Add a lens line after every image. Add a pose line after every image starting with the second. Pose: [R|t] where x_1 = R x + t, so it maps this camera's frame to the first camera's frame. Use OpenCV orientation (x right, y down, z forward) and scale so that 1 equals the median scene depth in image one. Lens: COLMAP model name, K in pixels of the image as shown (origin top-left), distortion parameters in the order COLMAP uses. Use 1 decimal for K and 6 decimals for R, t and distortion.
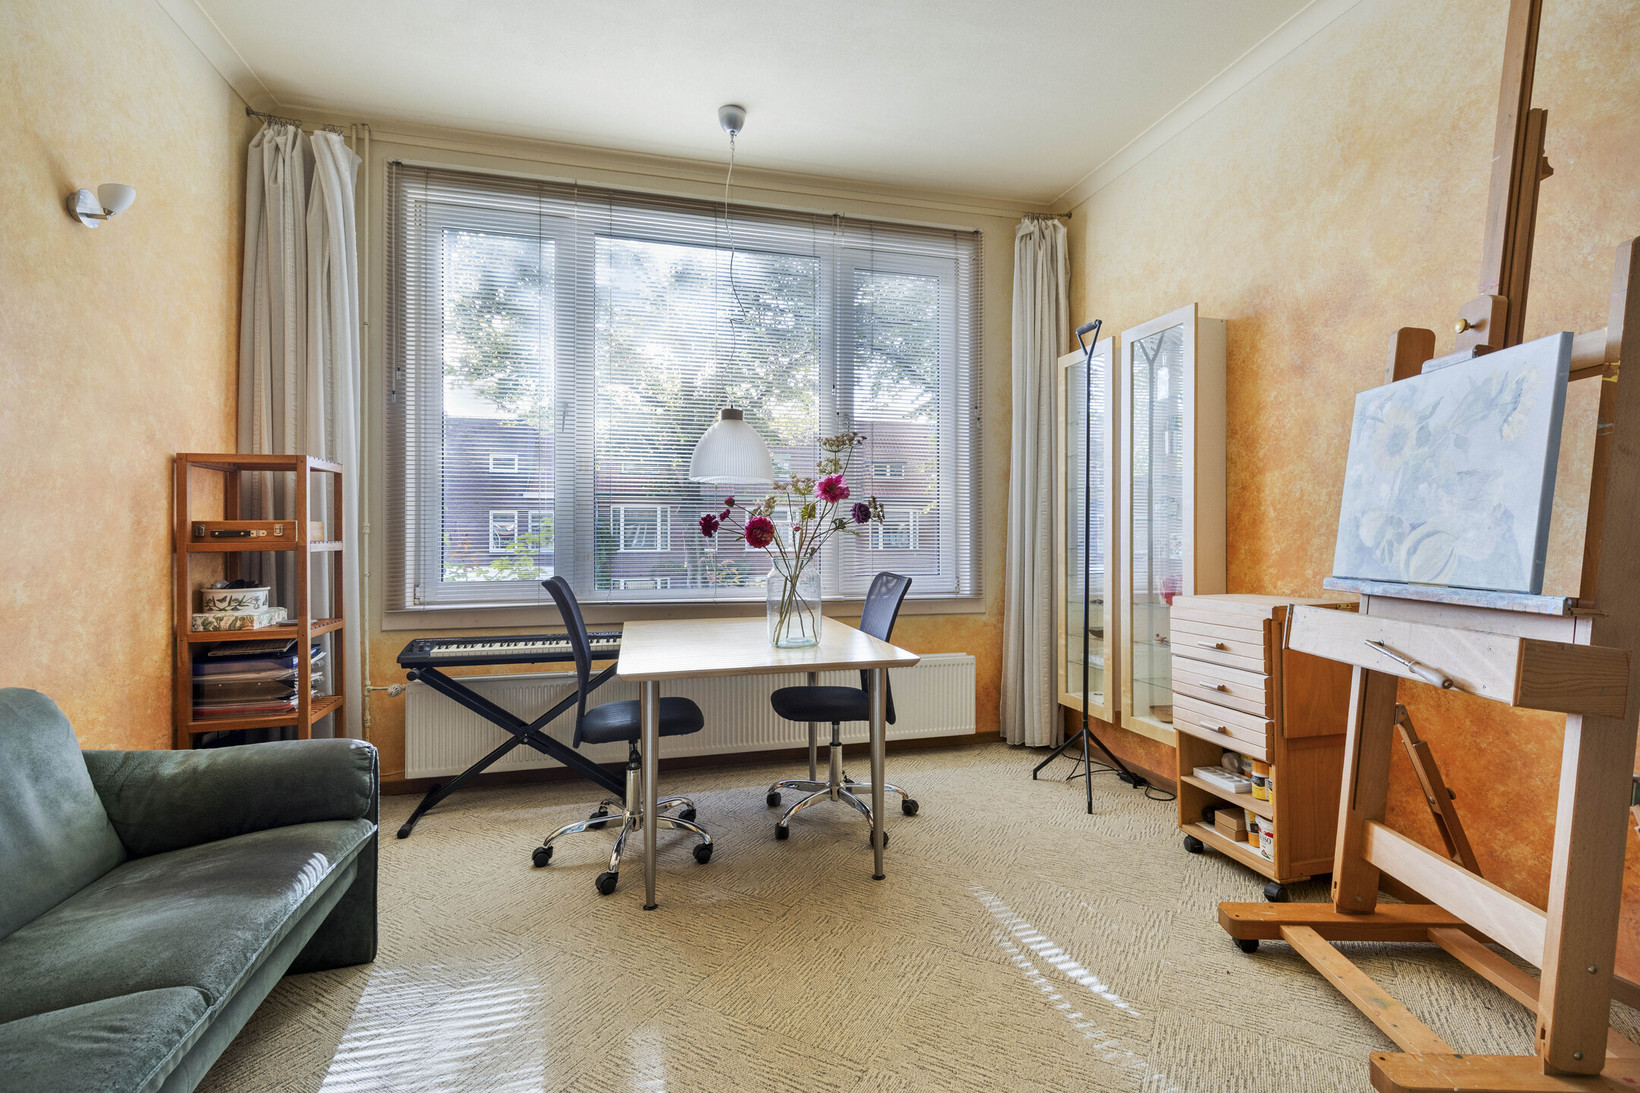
lens RADIAL K [[736.4, 0, 821.7], [0, 736.4, 538.5], [0, 0, 1]] dist [-0.000511, -0.000026]
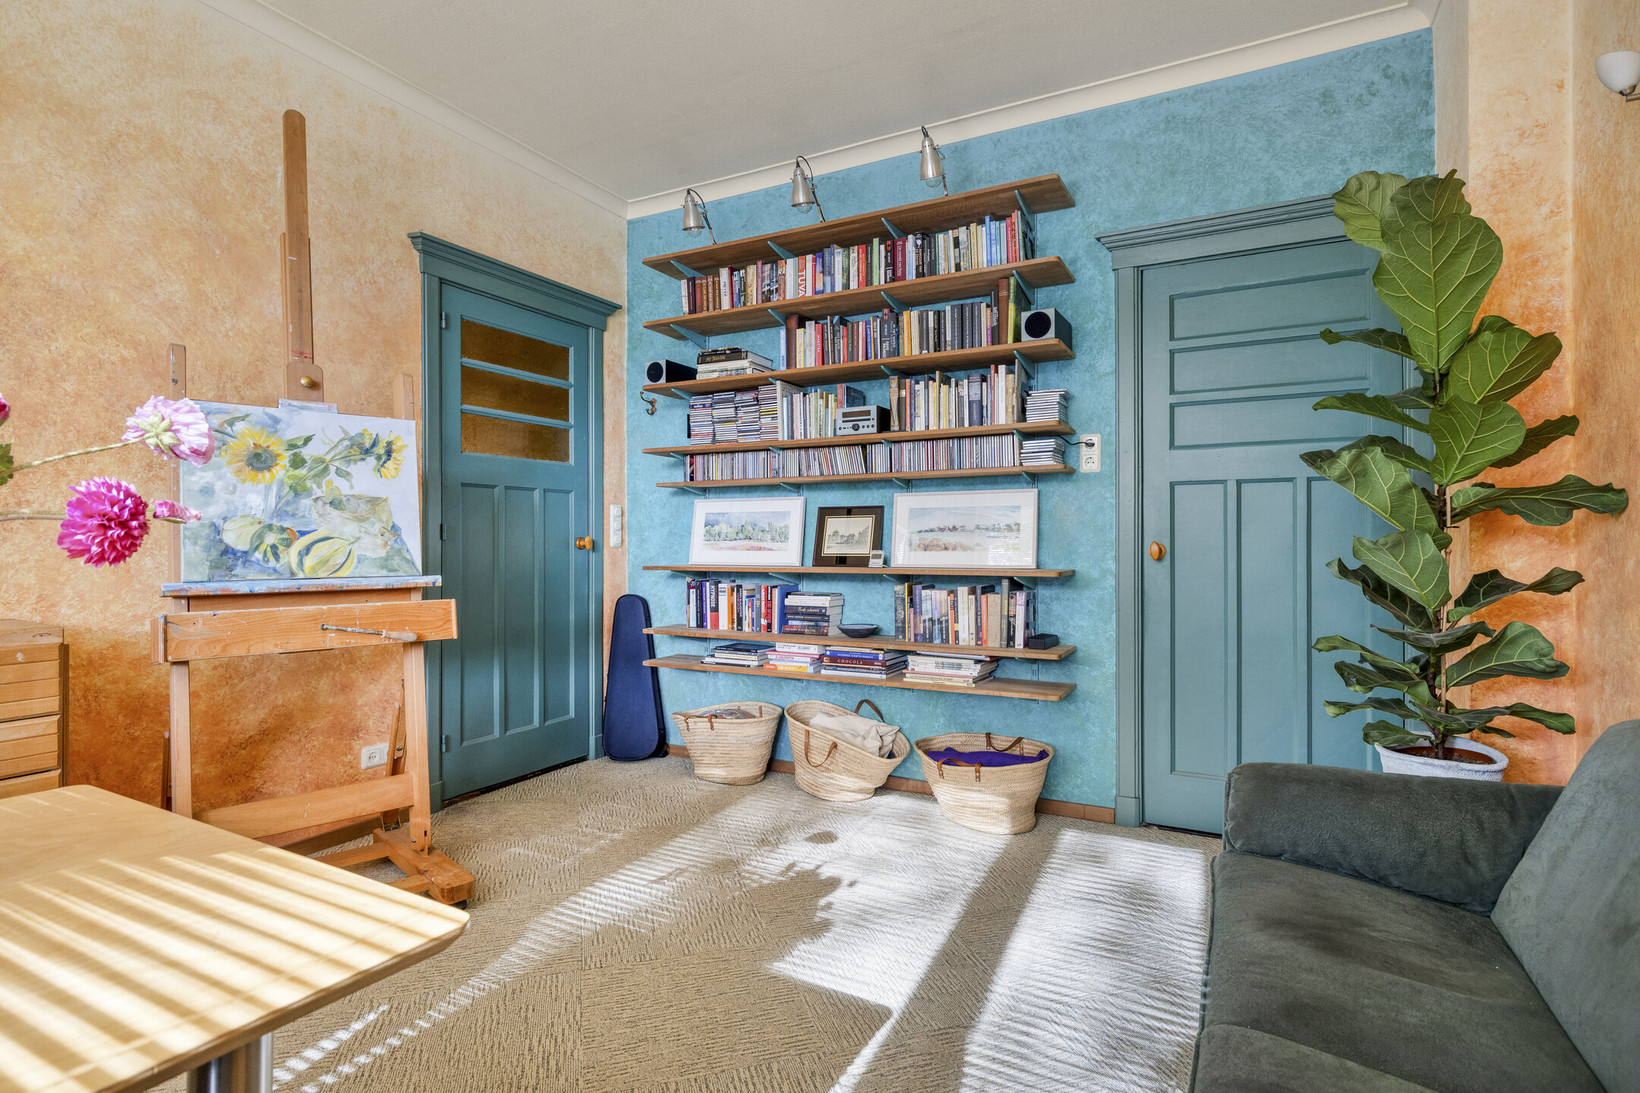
lens RADIAL K [[830.1, 0, 820.0], [0, 830.1, 546.5], [0, 0, 1]] dist [-0.000301, -0.000047]
pose [[-0.726125, 0.001084, 0.687561, -0.772950], [0.004512, 0.999985, 0.003188, 0.005840], [-0.687547, 0.005417, -0.726119, 1.361888]]
